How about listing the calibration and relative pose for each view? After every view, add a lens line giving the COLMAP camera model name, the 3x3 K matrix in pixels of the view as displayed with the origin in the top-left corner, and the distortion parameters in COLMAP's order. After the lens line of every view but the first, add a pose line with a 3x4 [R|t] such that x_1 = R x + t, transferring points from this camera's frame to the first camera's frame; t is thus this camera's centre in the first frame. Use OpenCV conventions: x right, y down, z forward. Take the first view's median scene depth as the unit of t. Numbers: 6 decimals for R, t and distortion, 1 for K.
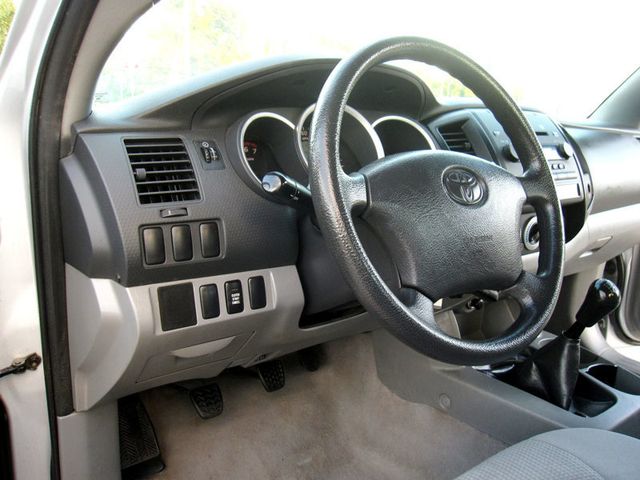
lens RADIAL K [[536.0, 0, 330.0], [0, 536.0, 228.9], [0, 0, 1]] dist [-0.071257, 0.005691]
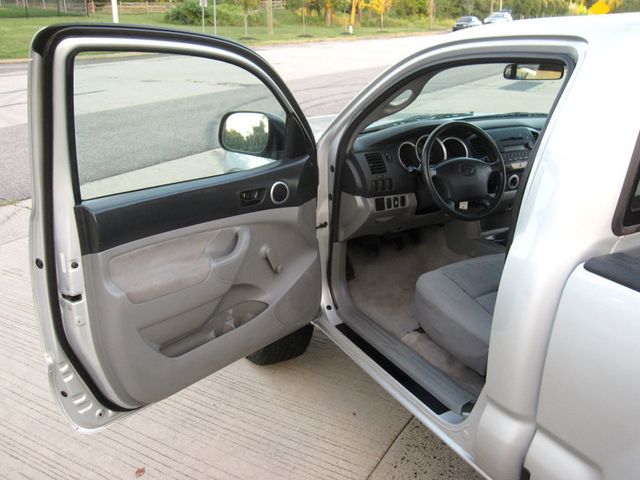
lens RADIAL K [[612.7, 0, 327.4], [0, 612.7, 236.6], [0, 0, 1]] dist [-0.085897, 0.054967]
pose [[0.987464, 0.020275, -0.156534, -0.005333], [-0.001298, 0.992725, 0.120394, -0.112750], [0.157836, -0.118682, 0.980307, -2.758976]]
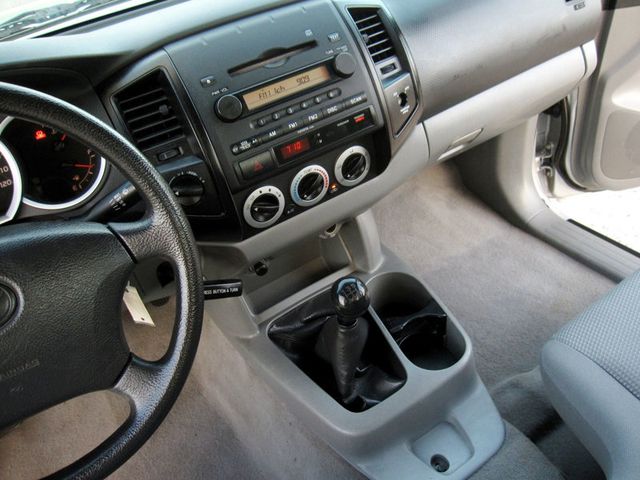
lens RADIAL K [[536.0, 0, 330.0], [0, 536.0, 228.9], [0, 0, 1]] dist [-0.071257, 0.005691]
pose [[0.984102, -0.088452, -0.154010, 0.807032], [0.144442, 0.903171, 0.404251, -0.376832], [0.103341, -0.420070, 0.901589, 0.424040]]
